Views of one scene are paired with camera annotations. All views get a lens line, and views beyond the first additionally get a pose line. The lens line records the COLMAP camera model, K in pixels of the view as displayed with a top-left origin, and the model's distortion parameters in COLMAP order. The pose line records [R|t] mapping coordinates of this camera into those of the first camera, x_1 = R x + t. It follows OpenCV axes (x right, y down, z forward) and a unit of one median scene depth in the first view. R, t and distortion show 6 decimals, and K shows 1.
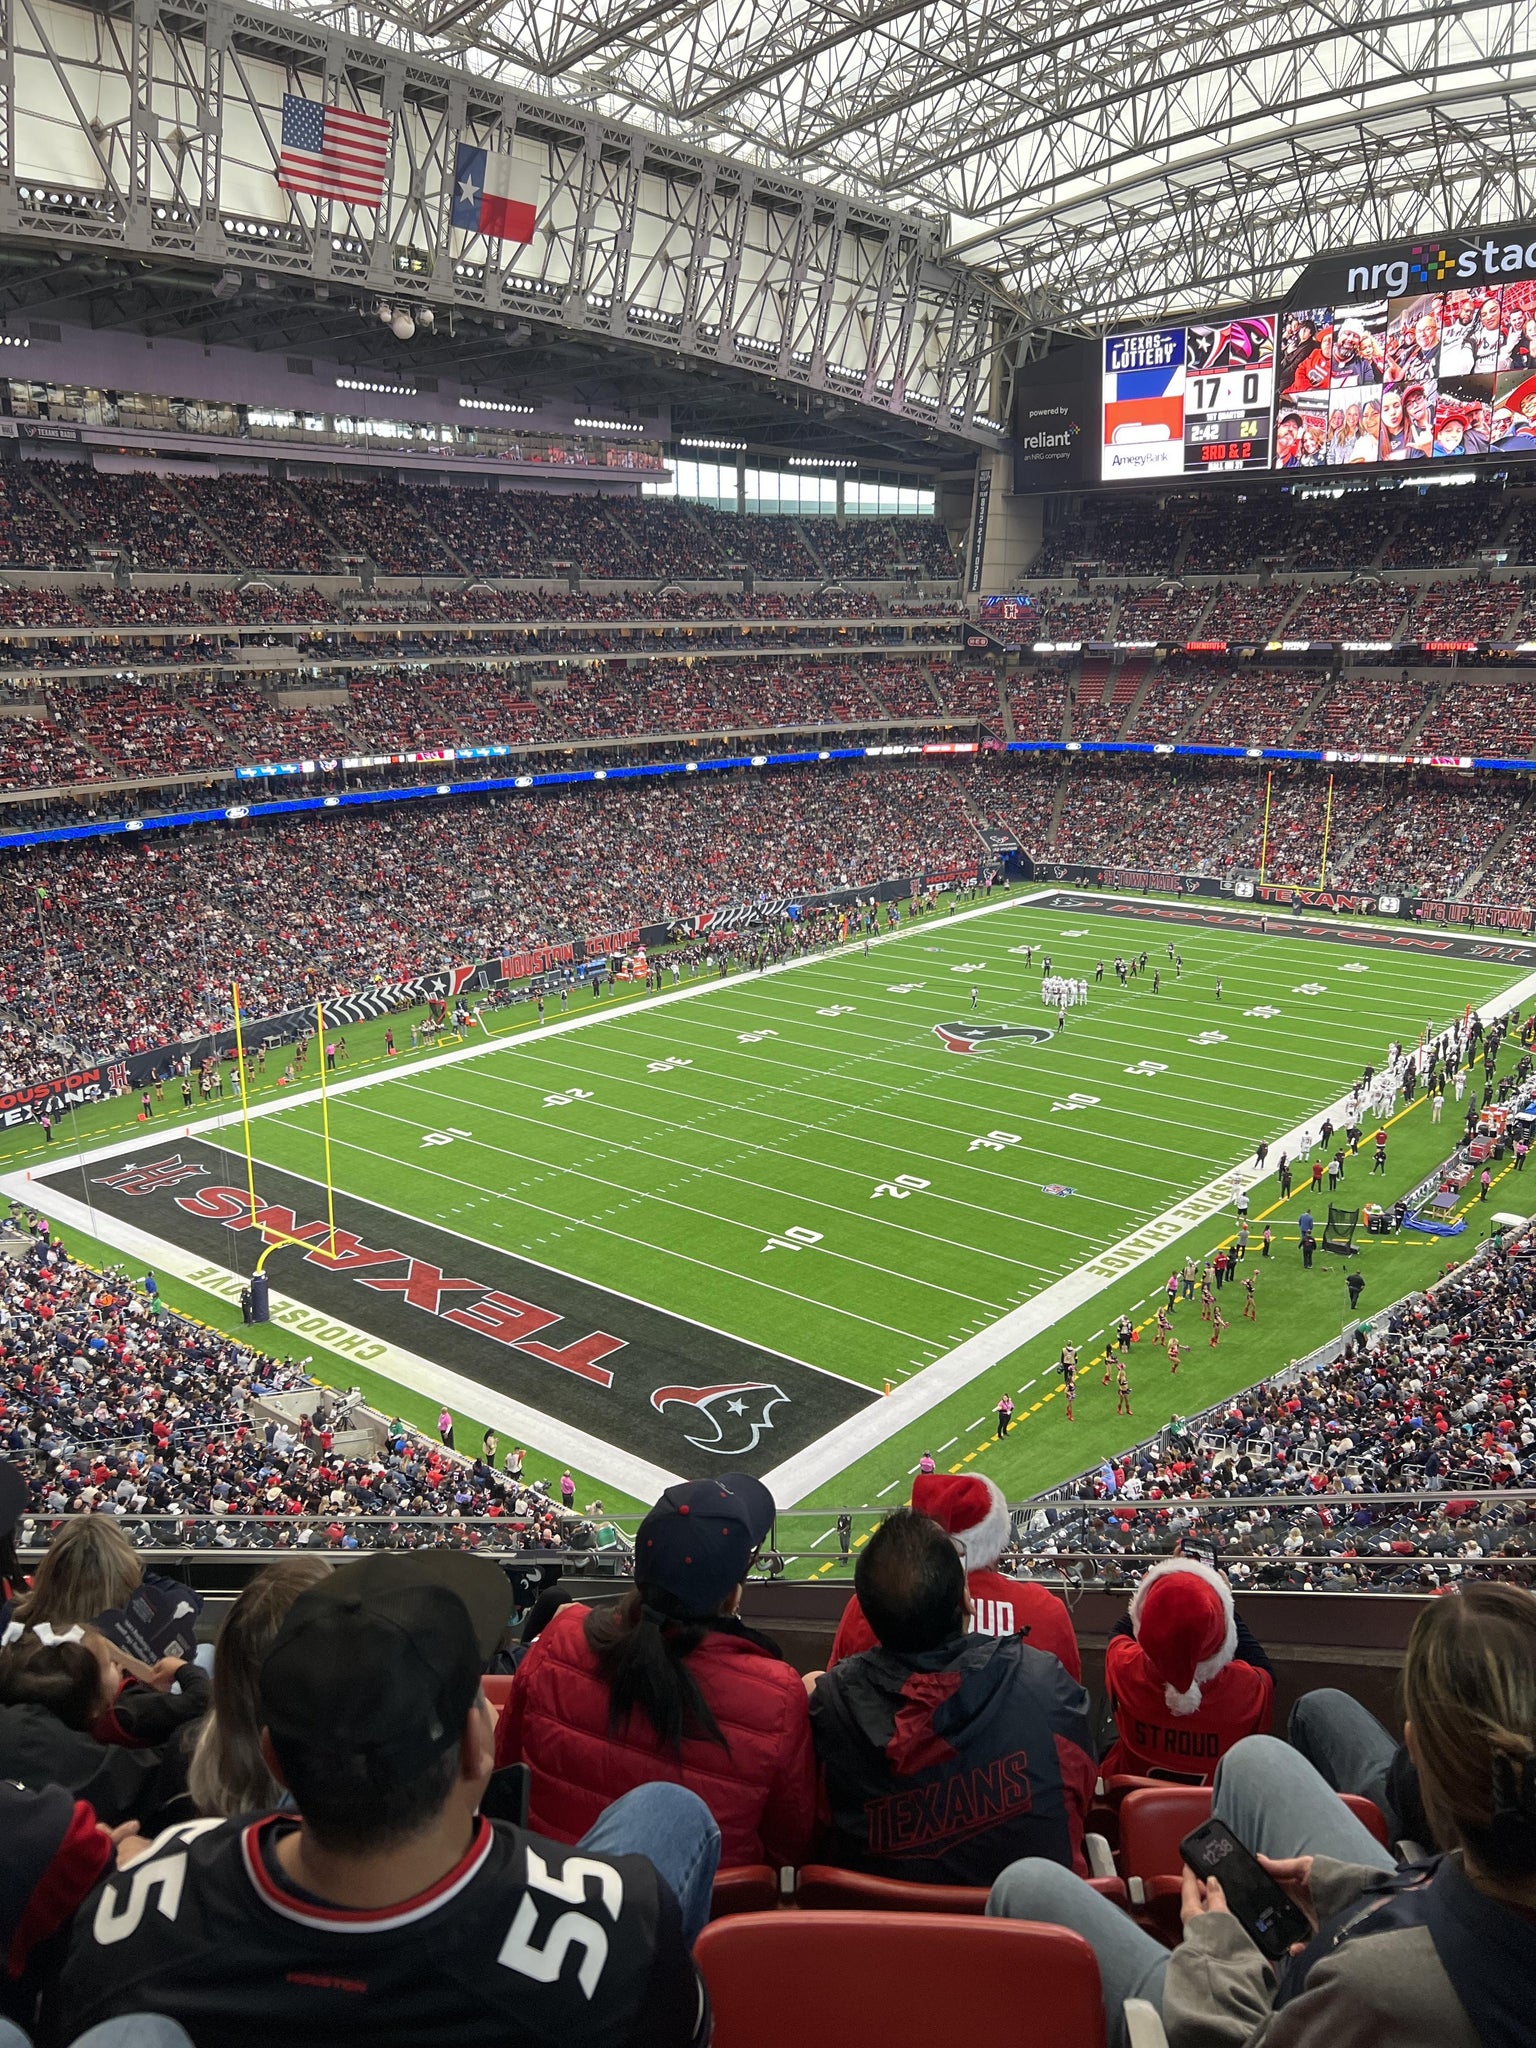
lens RADIAL K [[1556.9, 0, 764.8], [0, 1556.9, 1022.4], [0, 0, 1]] dist [0.026572, -0.004875]
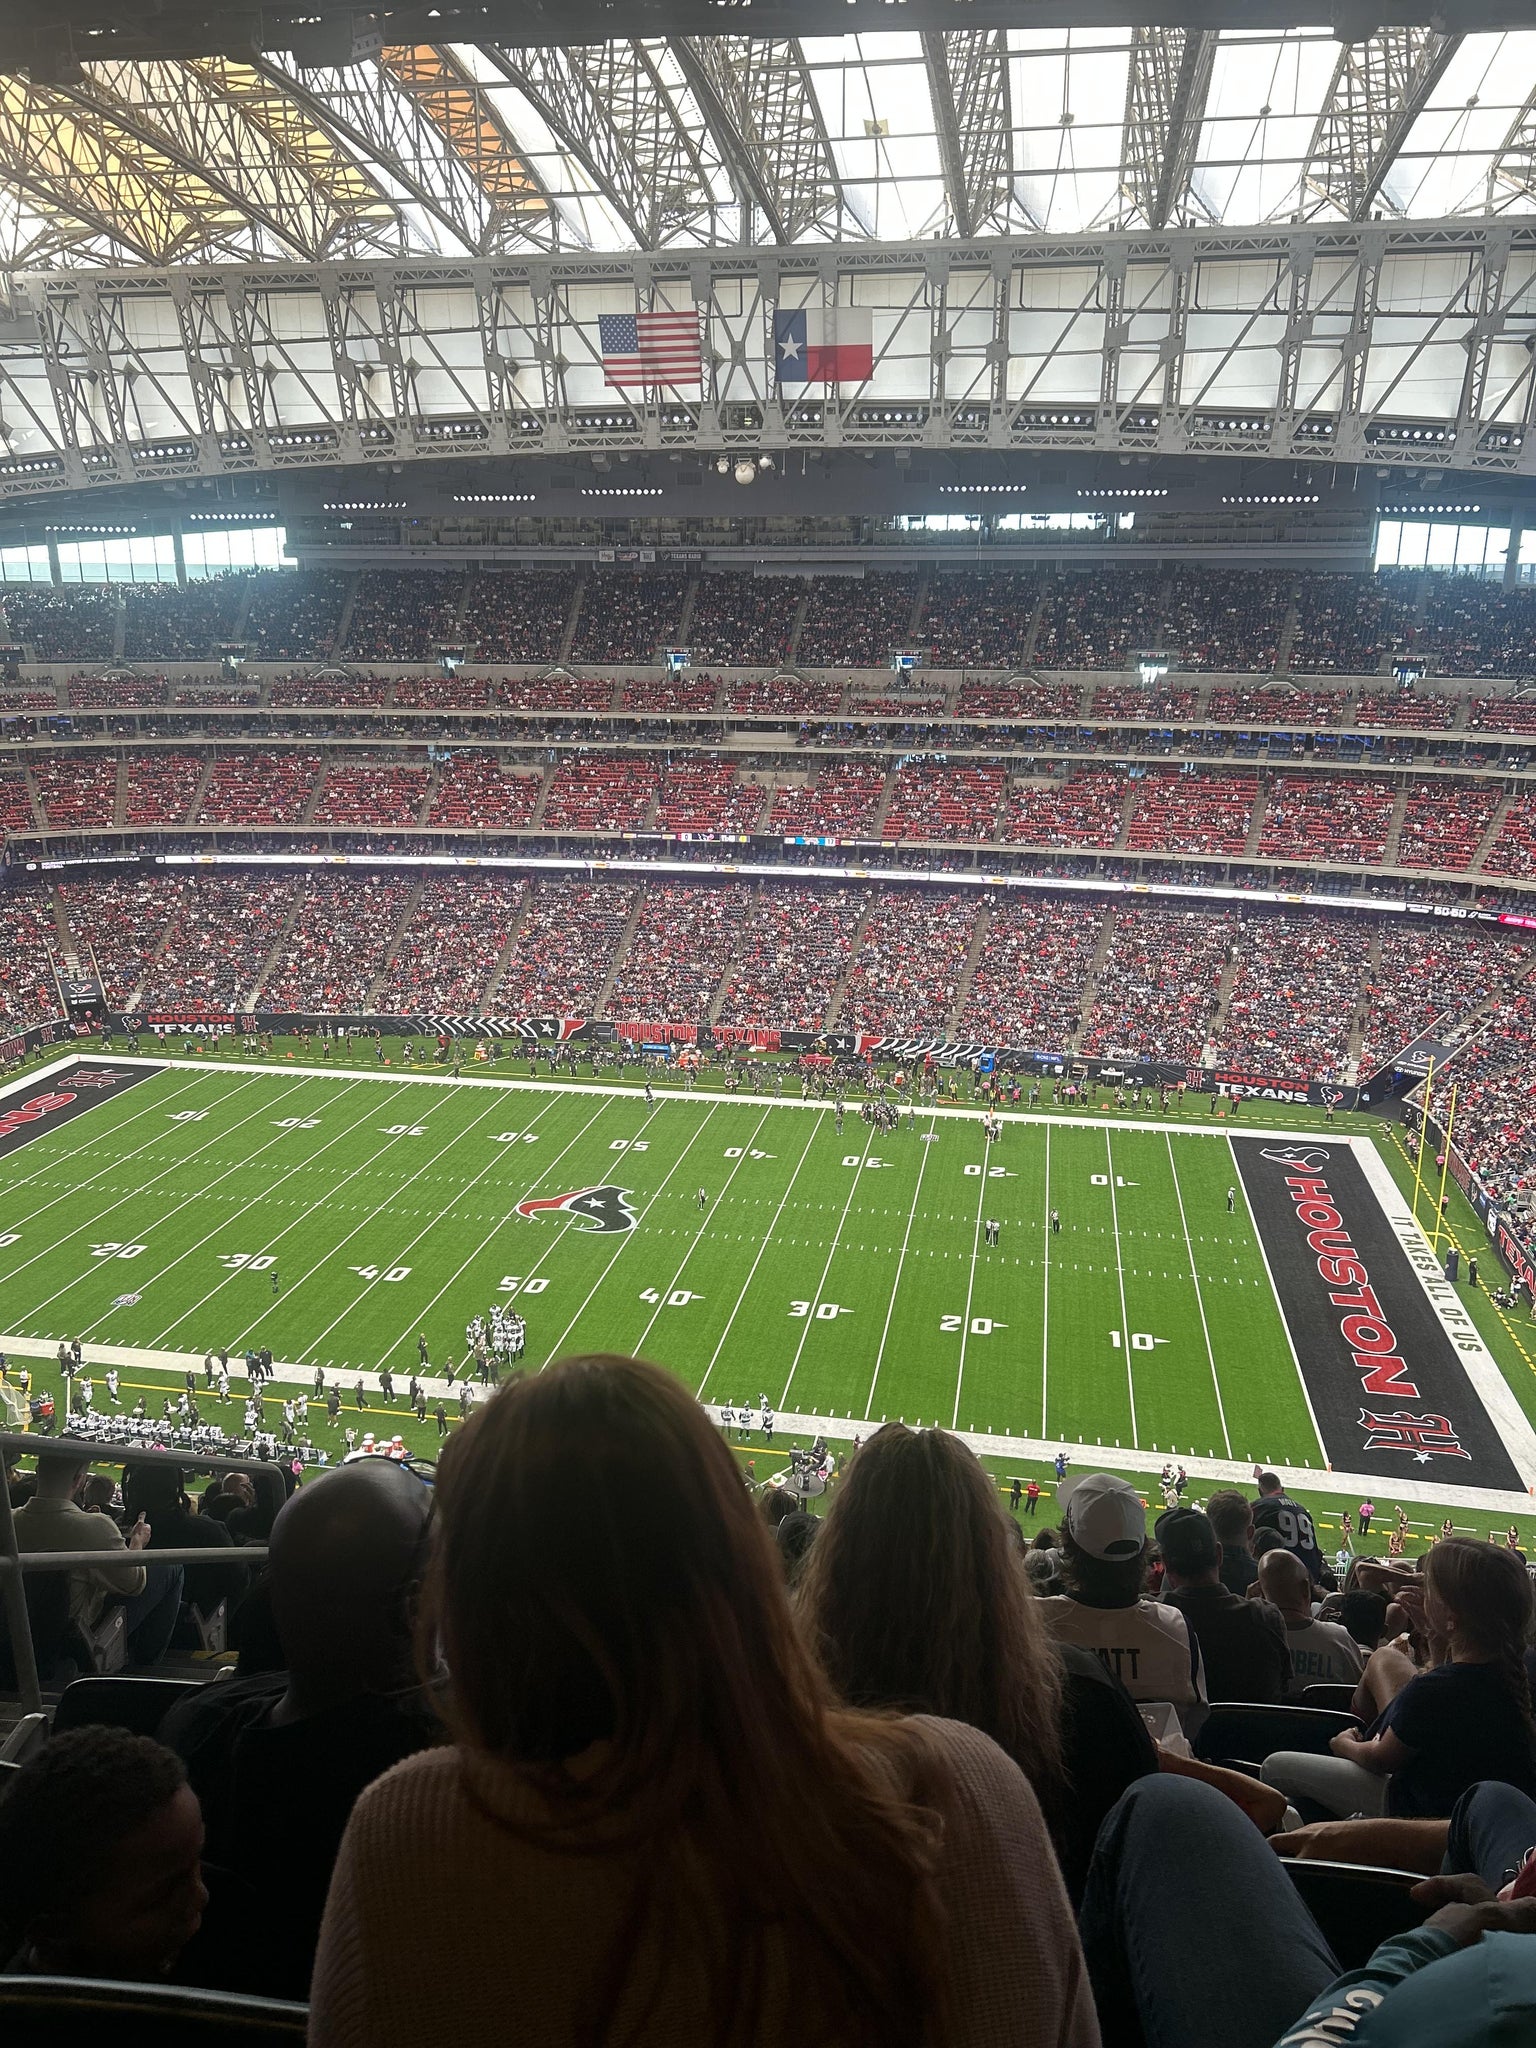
lens RADIAL K [[1523.4, 0, 754.4], [0, 1523.4, 1034.0], [0, 0, 1]] dist [0.022306, -0.029191]
pose [[0.483332, 0.257932, -0.836577, 0.775492], [-0.227489, 0.959788, 0.164489, -0.224482], [0.845363, 0.110810, 0.522573, 0.443957]]
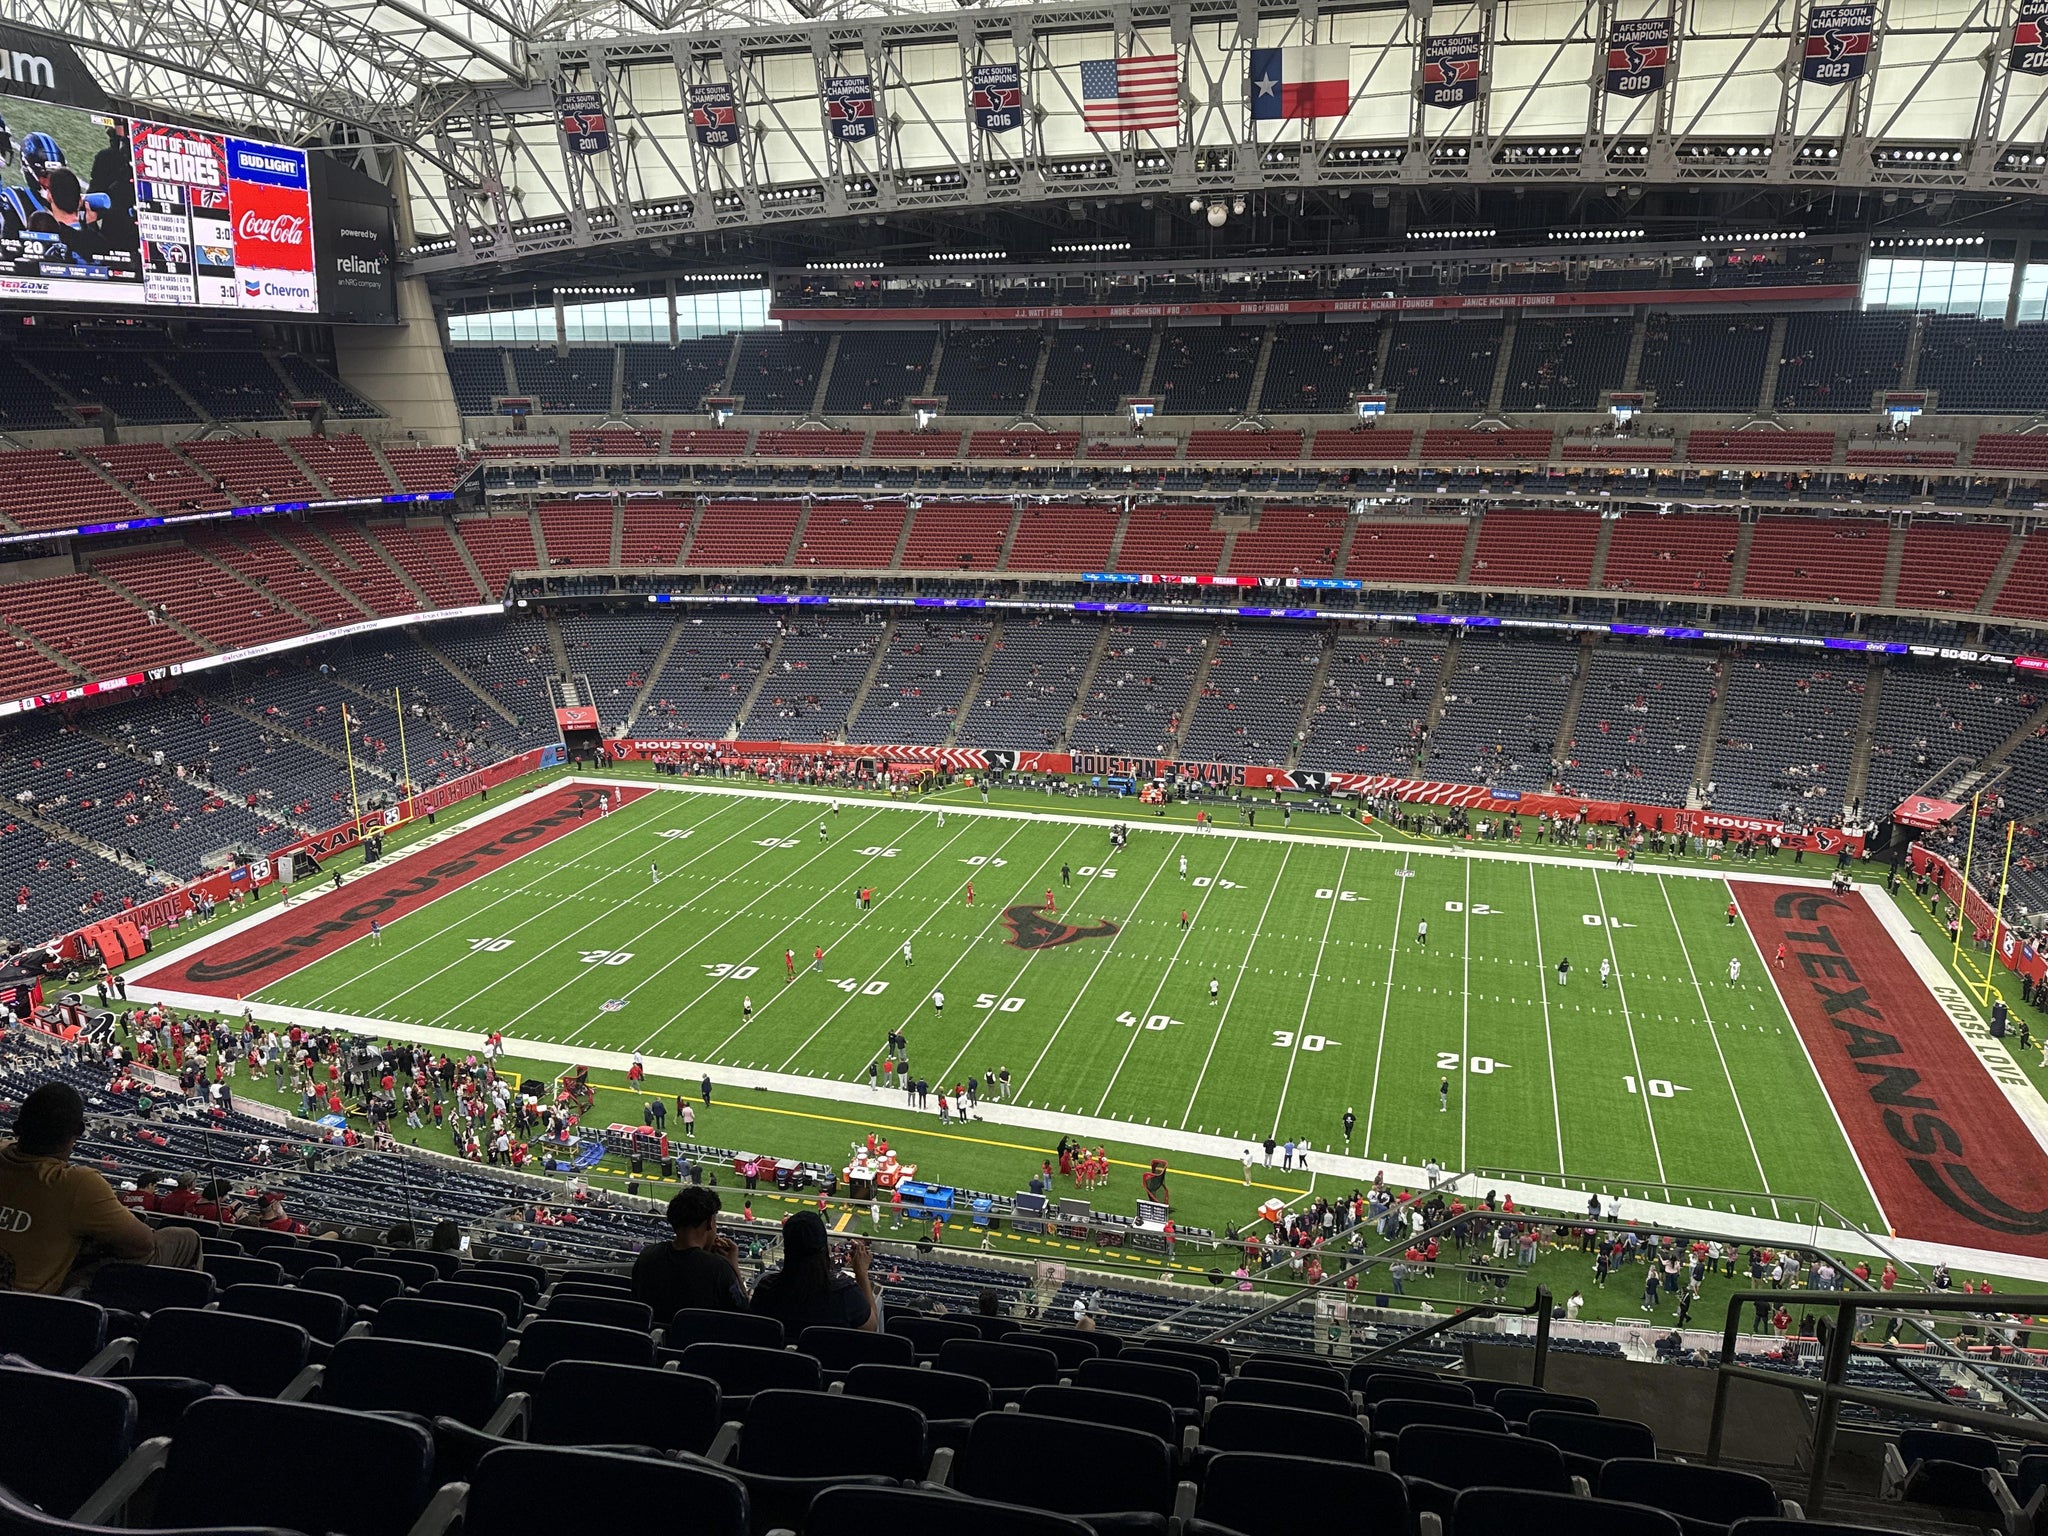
lens RADIAL K [[1428.0, 0, 1031.9], [0, 1428.0, 772.0], [0, 0, 1]] dist [0.015257, -0.023150]
pose [[0.389767, 0.254017, -0.885187, 0.721350], [-0.228915, 0.957761, 0.174047, -0.192788], [0.892009, 0.134795, 0.431452, 0.452556]]
